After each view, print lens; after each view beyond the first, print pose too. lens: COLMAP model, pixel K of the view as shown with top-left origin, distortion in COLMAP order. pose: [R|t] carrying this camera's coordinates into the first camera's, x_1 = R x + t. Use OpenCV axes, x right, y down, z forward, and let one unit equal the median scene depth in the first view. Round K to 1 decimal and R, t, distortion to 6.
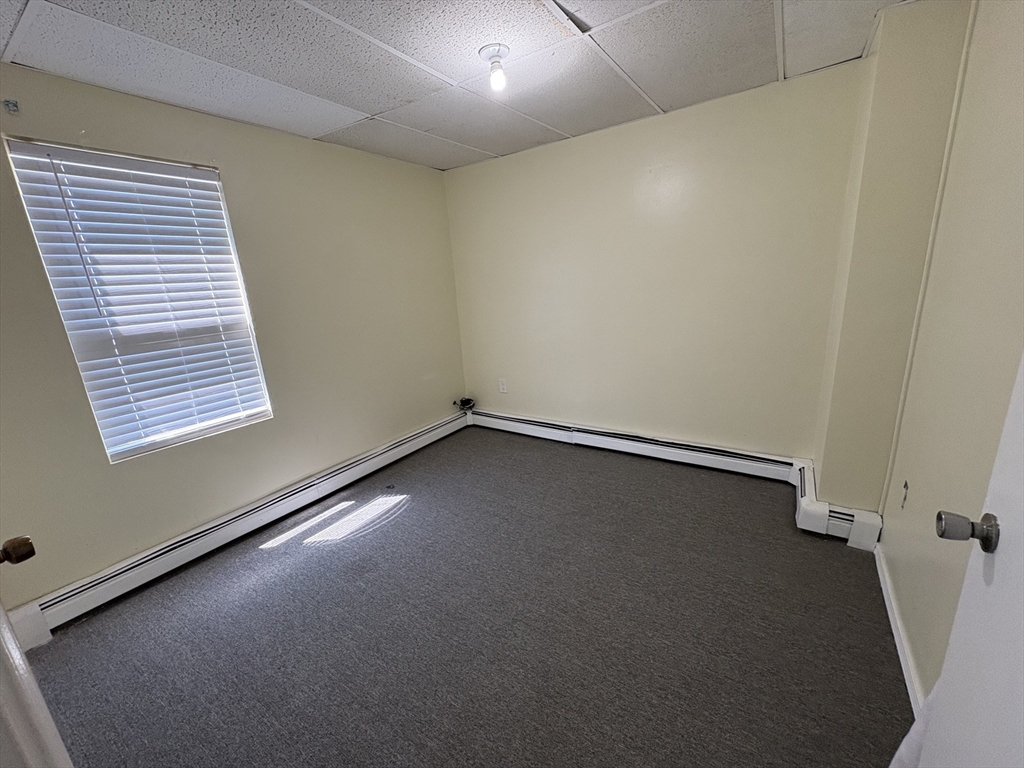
lens RADIAL K [[407.3, 0, 507.9], [0, 407.3, 387.2], [0, 0, 1]] dist [-0.002918, 0.000980]
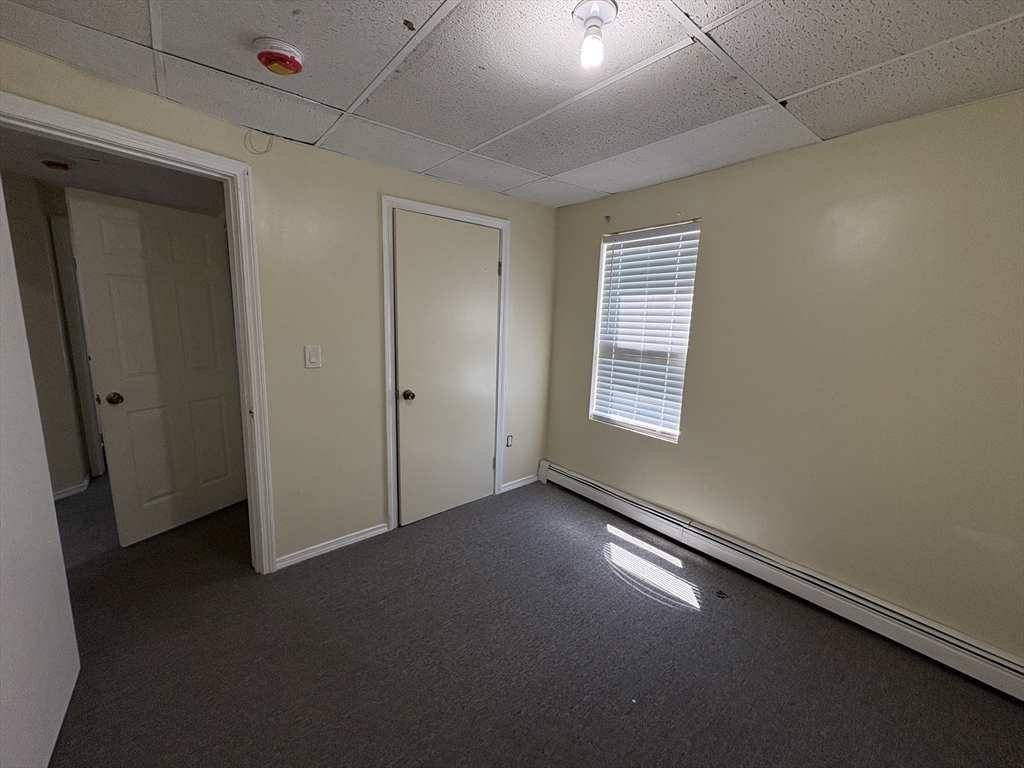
lens RADIAL K [[407.3, 0, 517.1], [0, 407.3, 389.4], [0, 0, 1]] dist [-0.002918, 0.000980]
pose [[-0.280979, 0.217372, -0.934773, 0.559943], [-0.259738, 0.920438, 0.292112, -0.288177], [0.923898, 0.324874, -0.202164, 0.876588]]
